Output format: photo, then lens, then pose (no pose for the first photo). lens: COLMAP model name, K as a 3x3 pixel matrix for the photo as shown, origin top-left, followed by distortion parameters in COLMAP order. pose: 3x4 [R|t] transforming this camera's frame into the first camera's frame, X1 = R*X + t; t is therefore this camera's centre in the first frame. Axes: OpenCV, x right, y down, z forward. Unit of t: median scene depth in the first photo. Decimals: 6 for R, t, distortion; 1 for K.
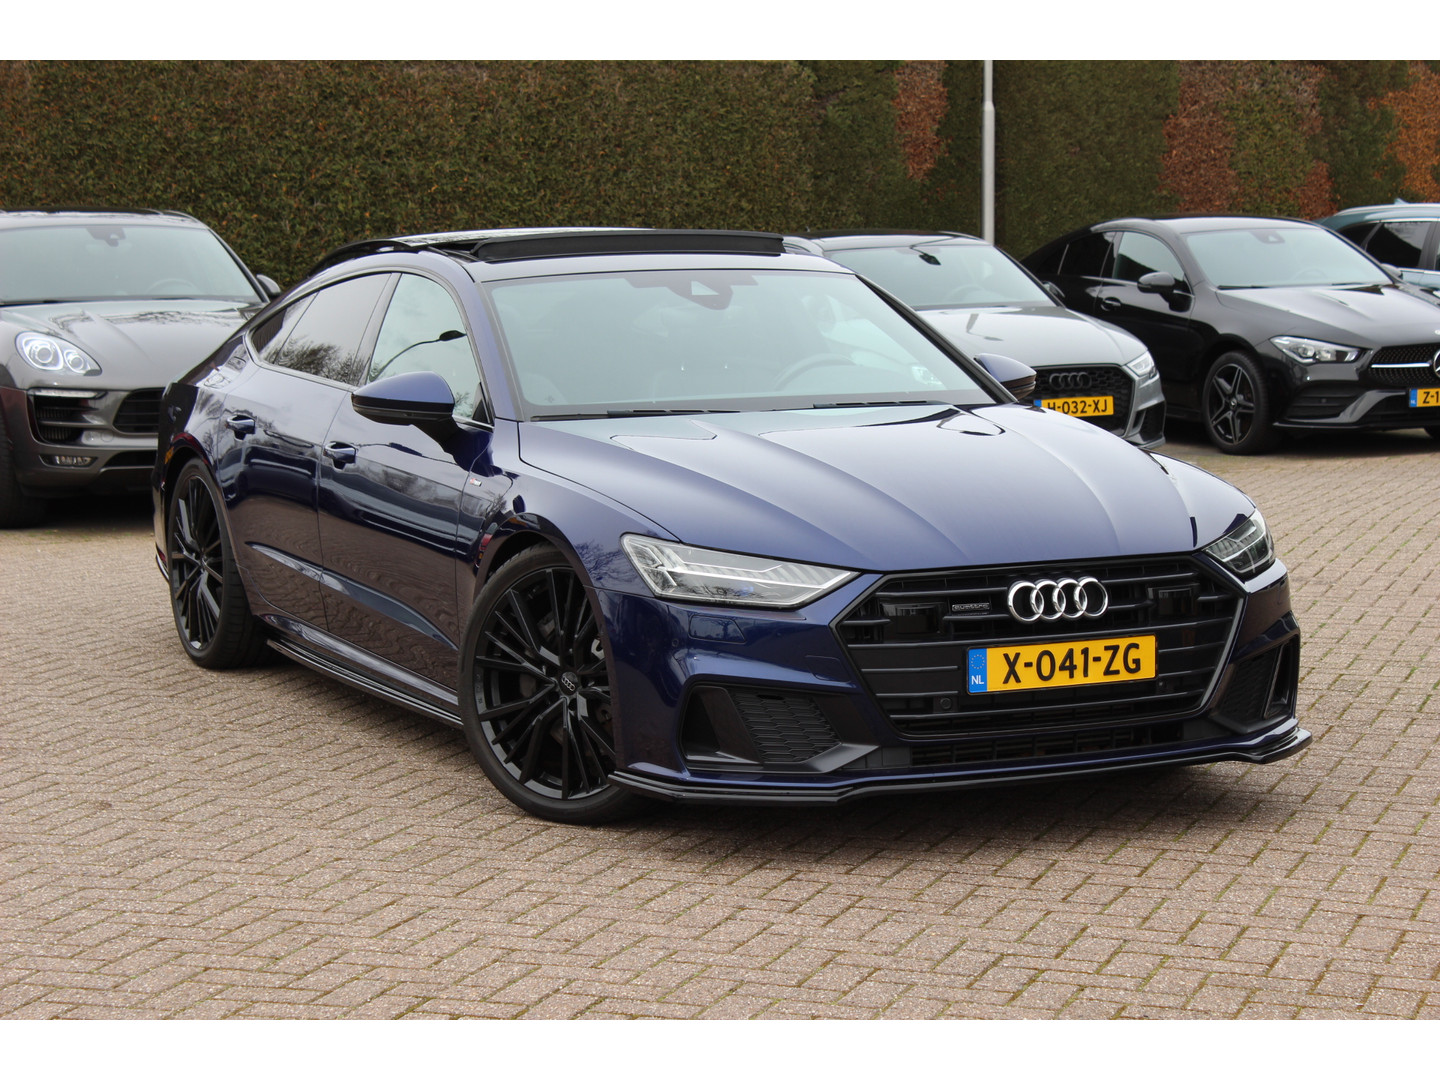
lens RADIAL K [[3289.0, 0, 720.0], [0, 3289.0, 540.0], [0, 0, 1]] dist [0.080426, 0.156353]
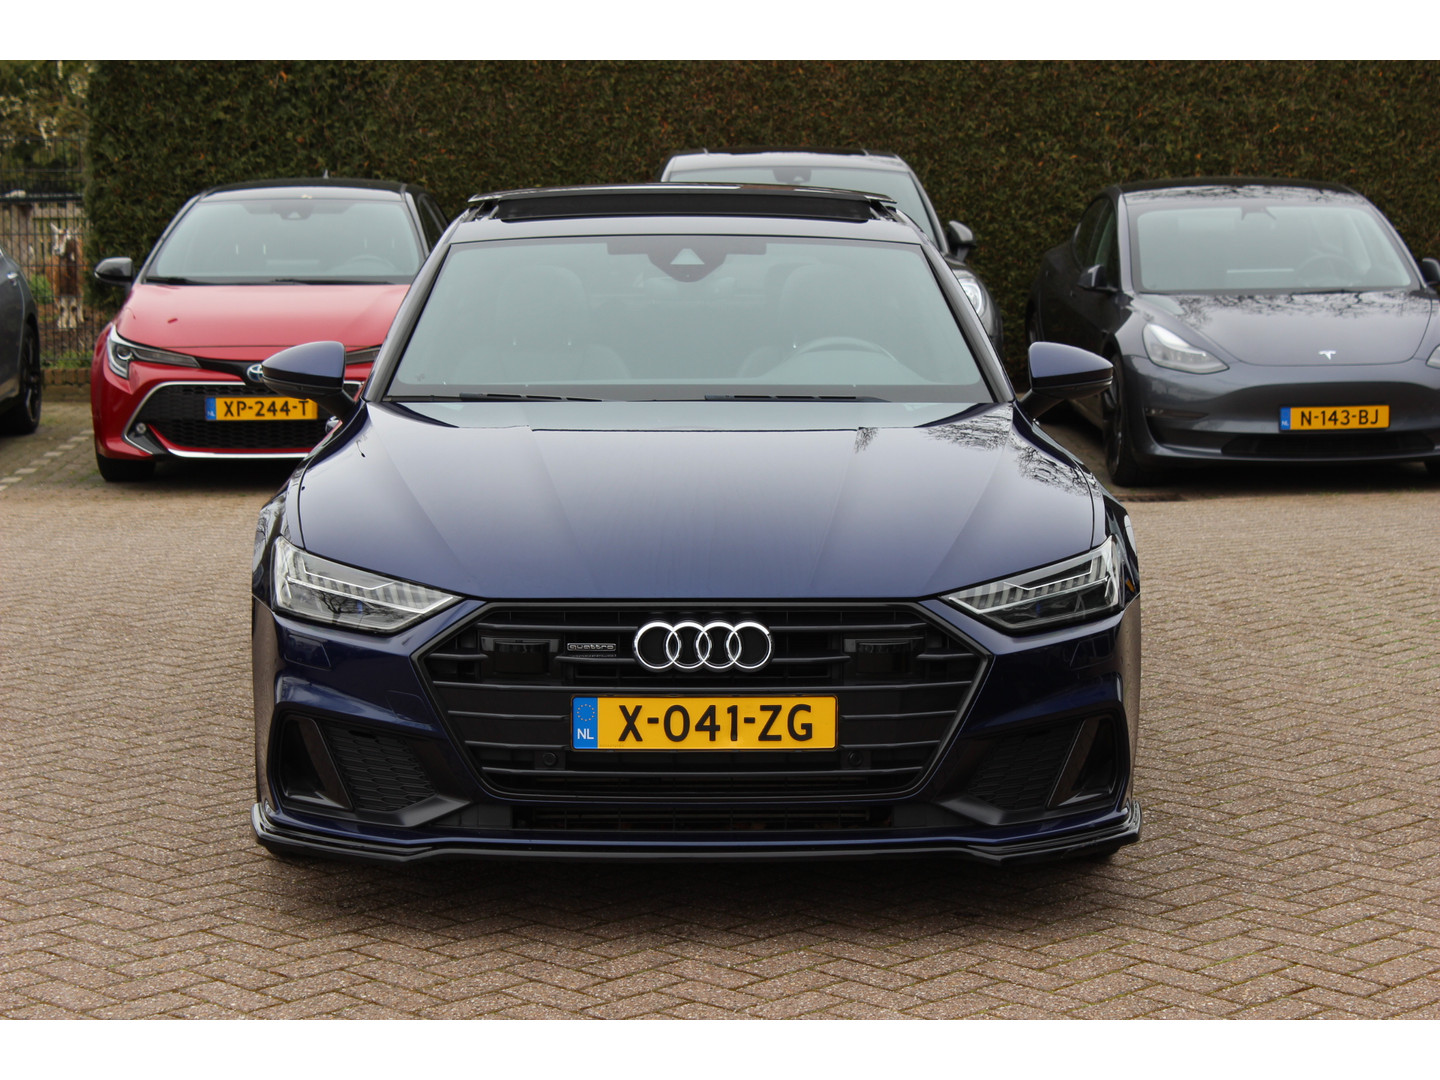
lens RADIAL K [[3361.7, 0, 720.0], [0, 3361.7, 540.0], [0, 0, 1]] dist [0.037005, 0.402249]
pose [[0.910607, 0.059294, -0.408997, 0.371989], [-0.051665, 0.998223, 0.029686, -0.027955], [0.410030, -0.005902, 0.912053, 0.185427]]
